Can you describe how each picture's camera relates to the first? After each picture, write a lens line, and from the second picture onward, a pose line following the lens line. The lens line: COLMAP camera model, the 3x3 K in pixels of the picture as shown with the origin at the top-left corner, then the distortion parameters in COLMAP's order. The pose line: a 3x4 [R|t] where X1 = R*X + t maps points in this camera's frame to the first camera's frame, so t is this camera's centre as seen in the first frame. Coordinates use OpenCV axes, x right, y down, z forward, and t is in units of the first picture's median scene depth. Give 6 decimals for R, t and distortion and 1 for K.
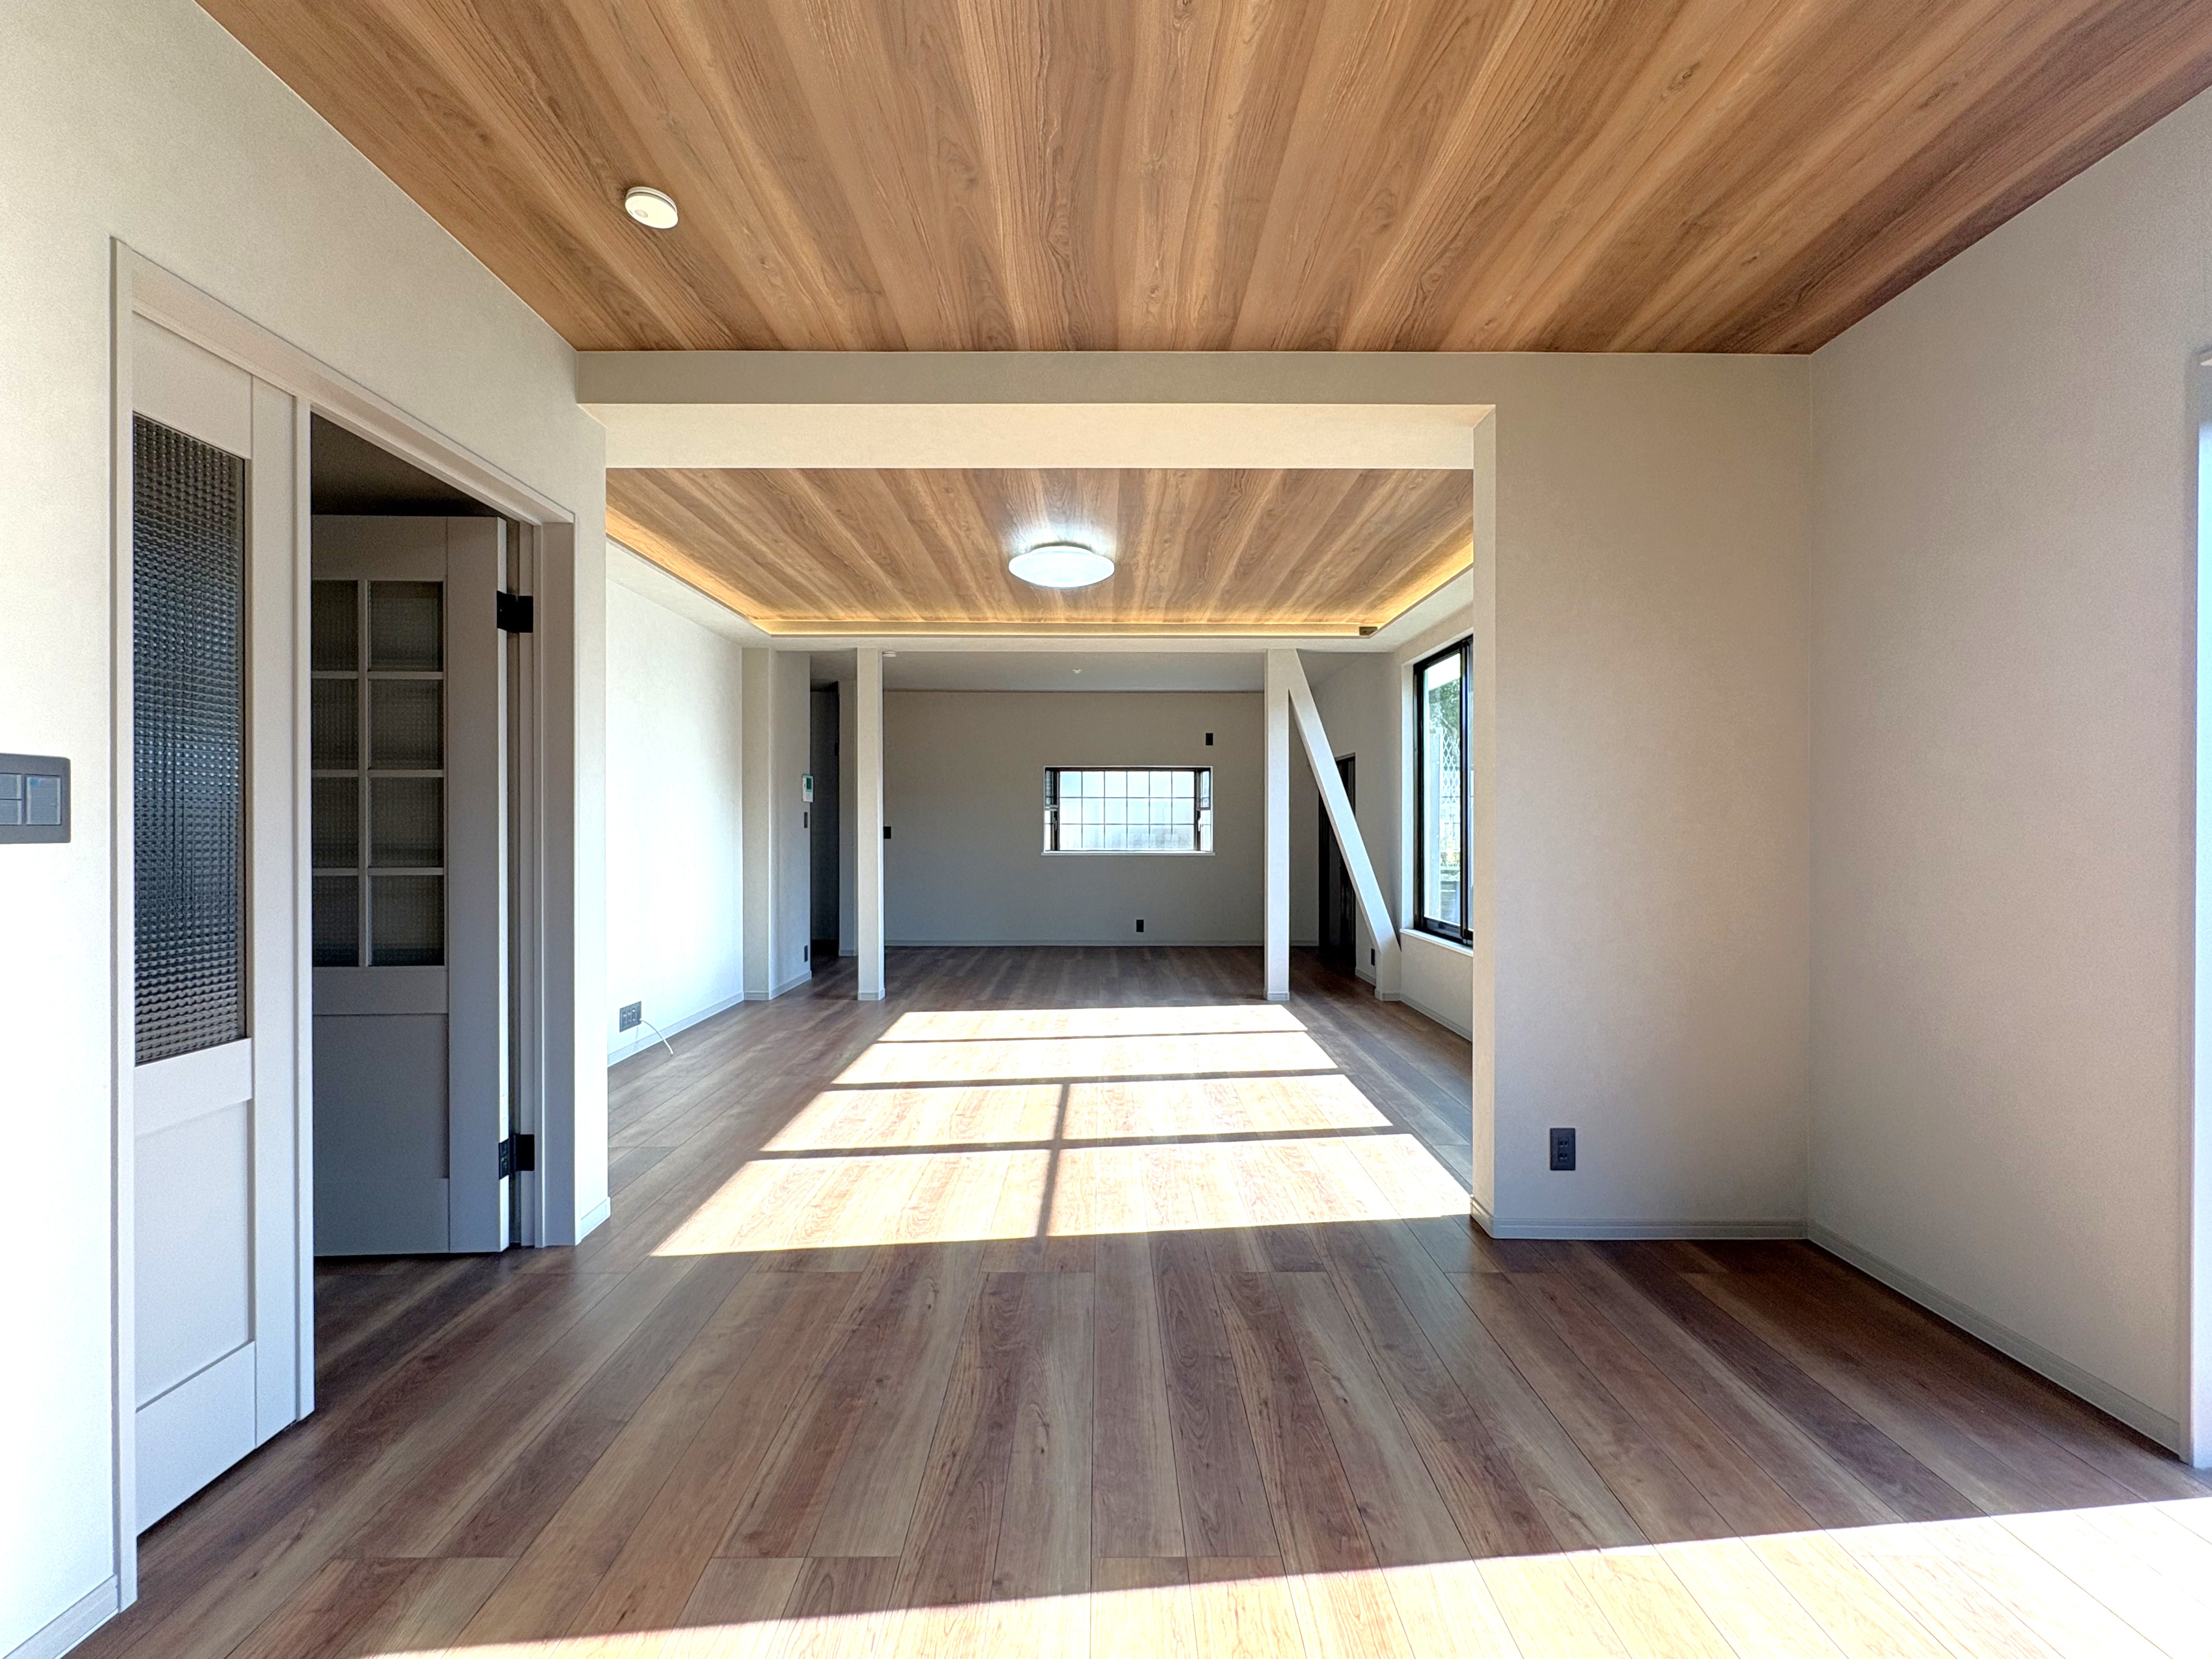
lens RADIAL K [[890.5, 0, 1110.9], [0, 890.5, 830.1], [0, 0, 1]] dist [-0.000733, -0.000081]
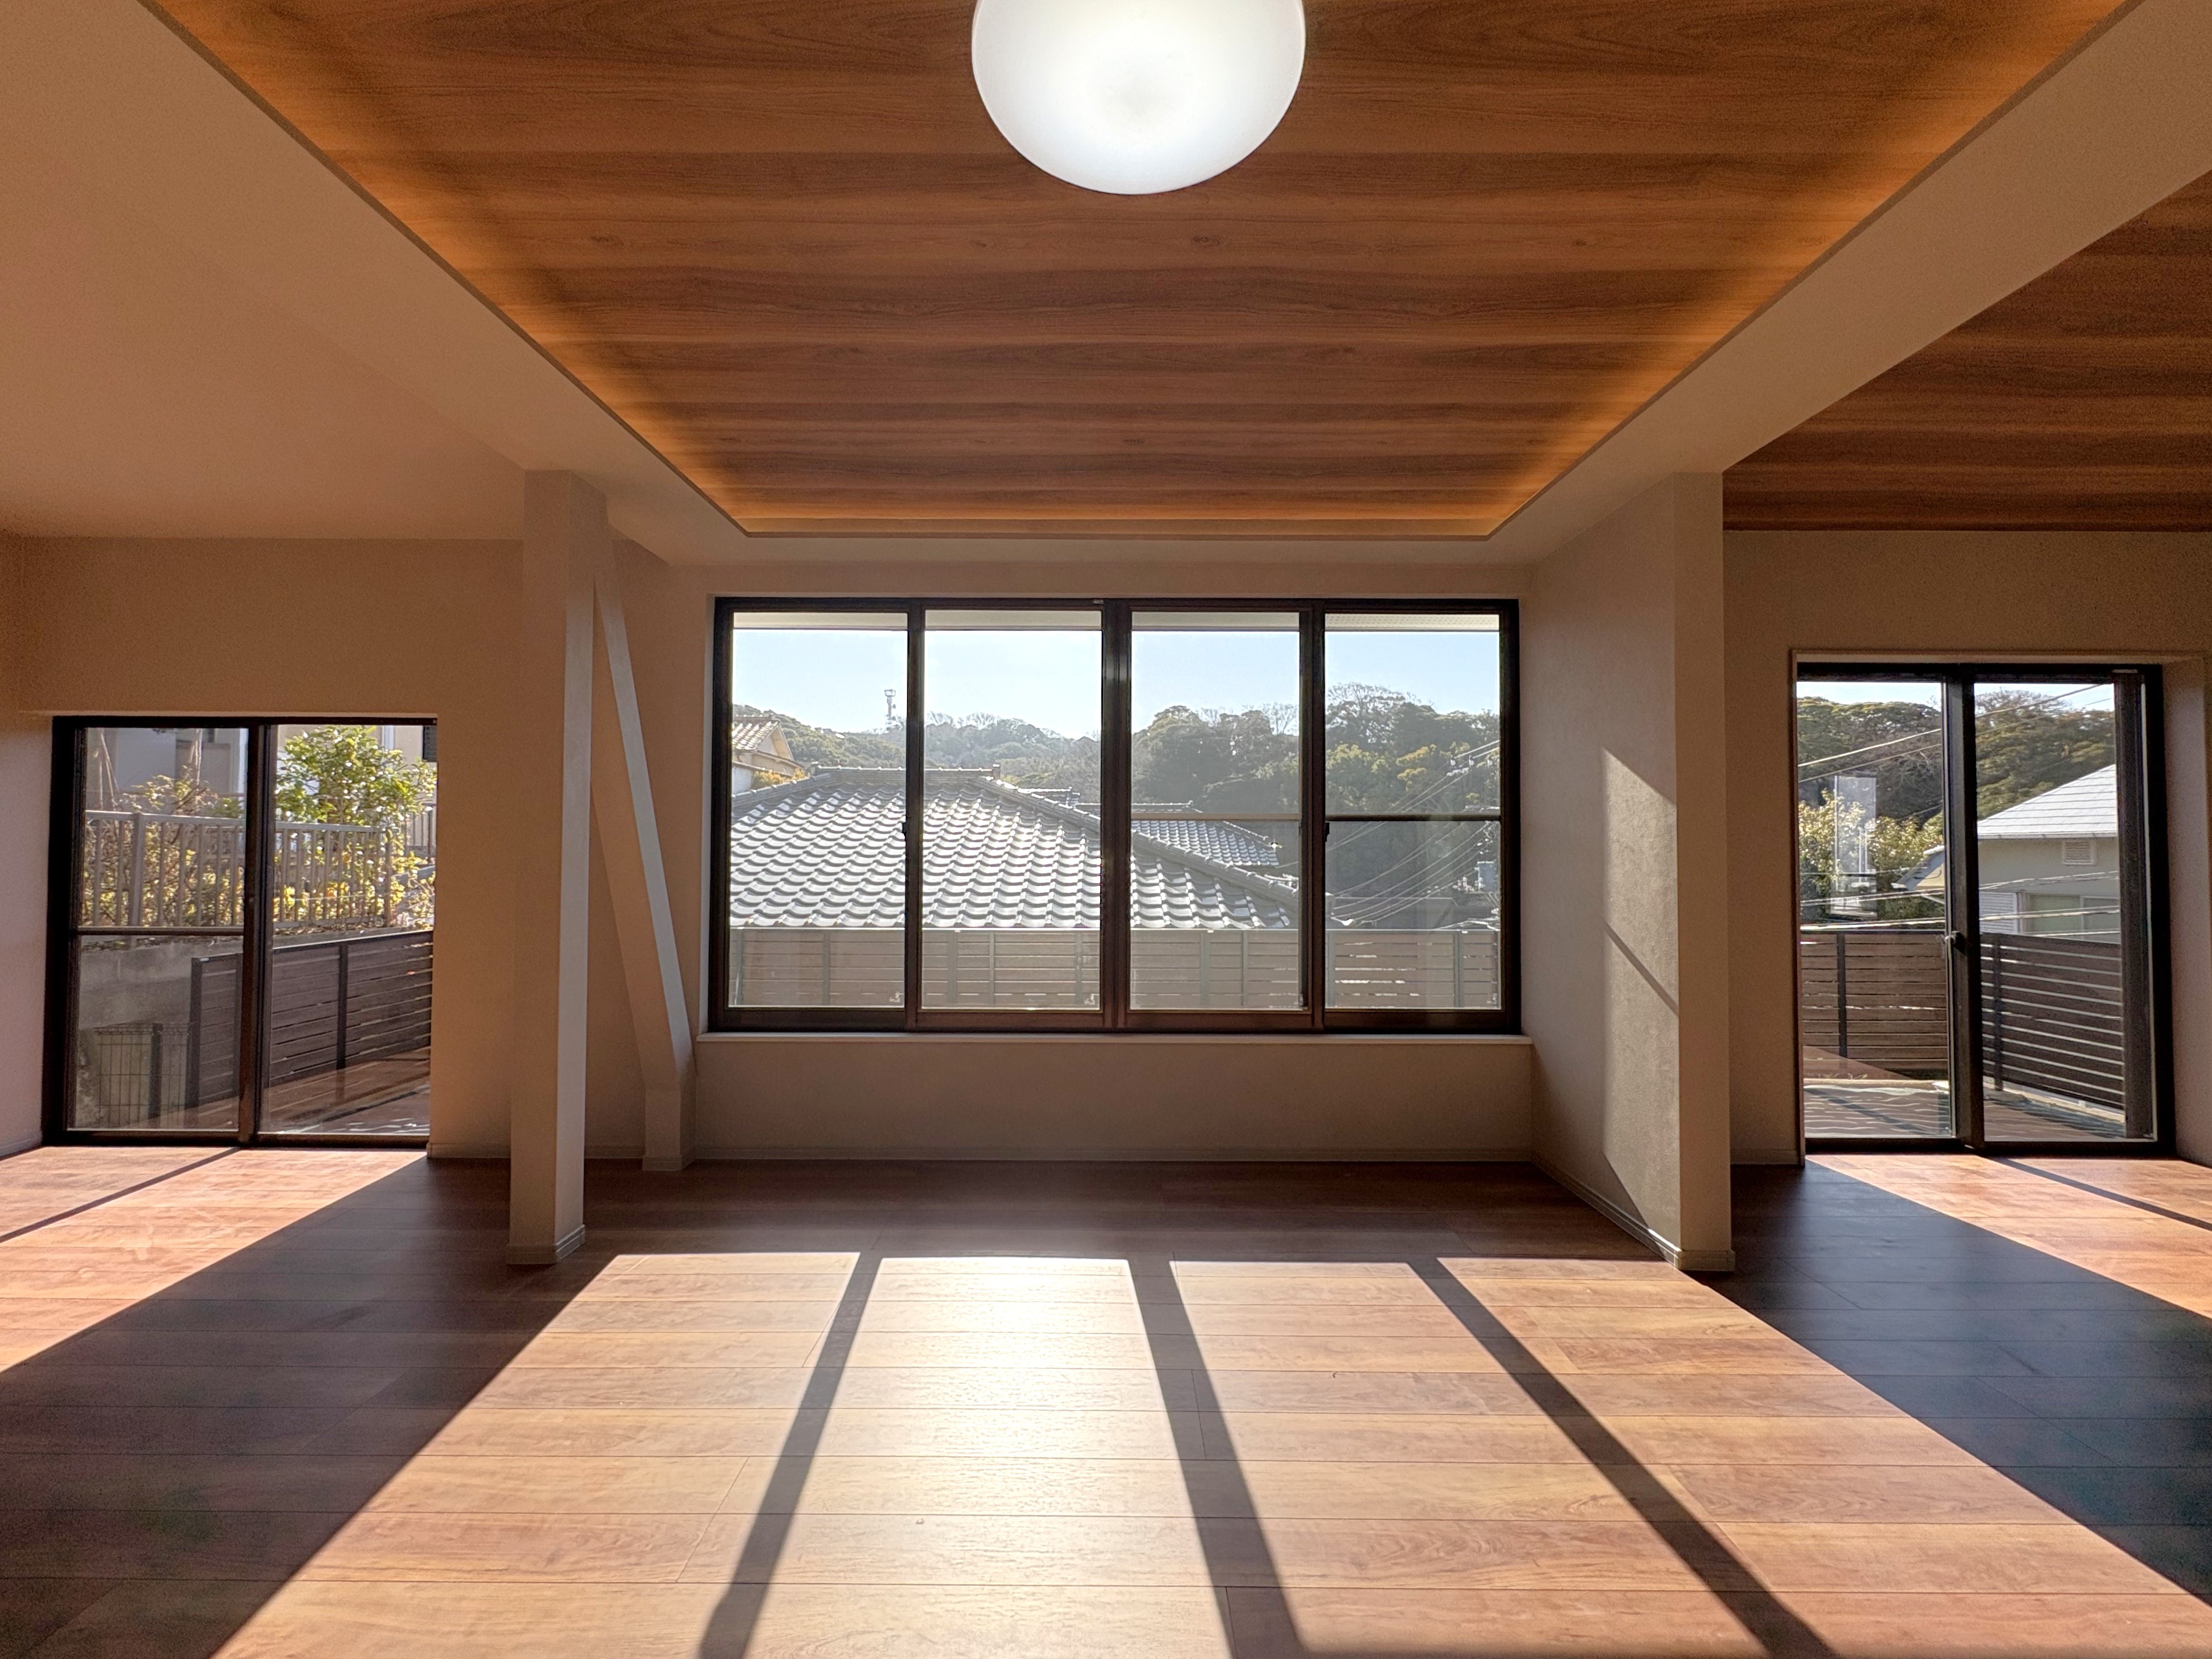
lens RADIAL K [[890.5, 0, 1100.0], [0, 890.5, 828.0], [0, 0, 1]] dist [-0.000733, -0.000081]
pose [[0.013079, 0.026112, 0.999573, -0.486840], [-0.000687, 0.999659, -0.026105, -0.020983], [-0.999914, -0.000346, 0.013092, 1.351775]]
